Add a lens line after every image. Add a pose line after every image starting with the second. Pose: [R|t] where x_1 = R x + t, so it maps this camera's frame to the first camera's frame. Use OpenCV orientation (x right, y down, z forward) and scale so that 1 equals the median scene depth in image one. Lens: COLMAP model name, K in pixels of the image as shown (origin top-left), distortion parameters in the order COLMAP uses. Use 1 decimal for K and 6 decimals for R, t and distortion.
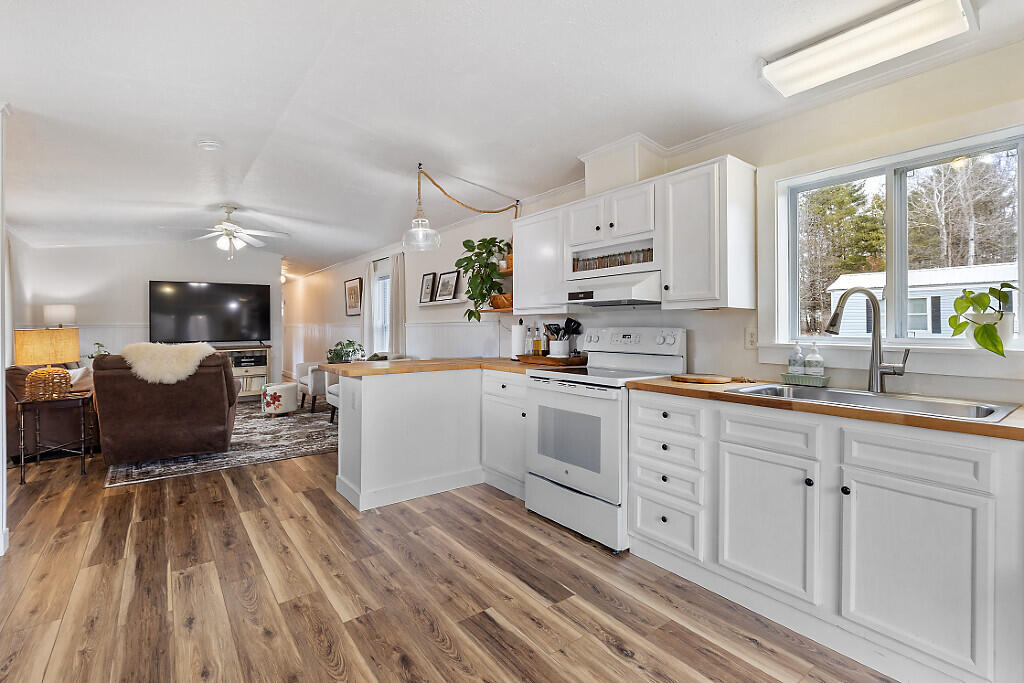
lens RADIAL K [[463.8, 0, 502.7], [0, 463.8, 327.3], [0, 0, 1]] dist [0.004094, -0.000423]
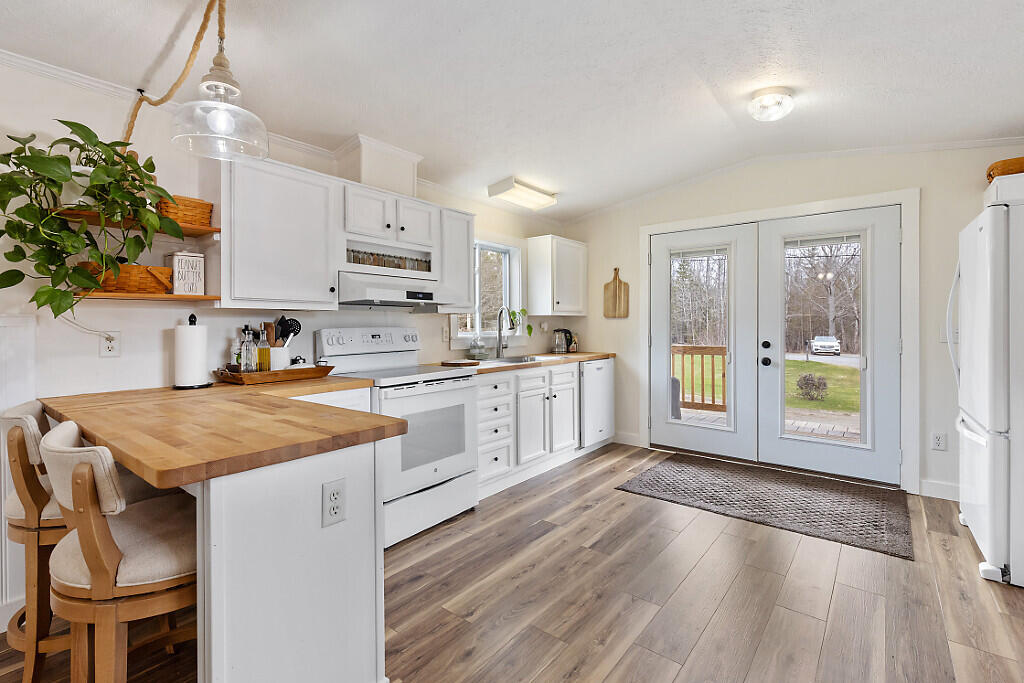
lens RADIAL K [[463.8, 0, 502.7], [0, 463.8, 327.3], [0, 0, 1]] dist [0.004094, -0.000423]
pose [[-0.241663, 0.000149, 0.970360, -0.853393], [0.009032, 0.999957, 0.002096, 0.000048], [-0.970318, 0.009271, -0.241654, 1.068287]]
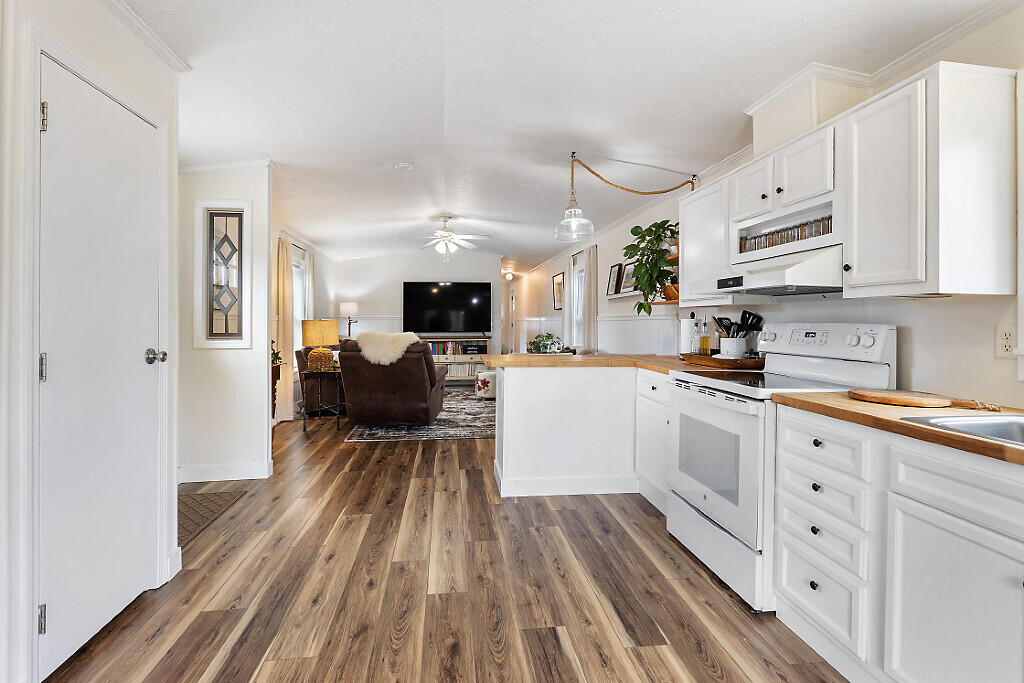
lens RADIAL K [[468.0, 0, 507.0], [0, 468.0, 321.7], [0, 0, 1]] dist [0.000100, -0.000442]
pose [[0.872083, 0.008377, -0.489286, 0.228468], [-0.007855, 0.999964, 0.003119, 0.000188], [0.489295, 0.001124, 0.872118, 0.098133]]
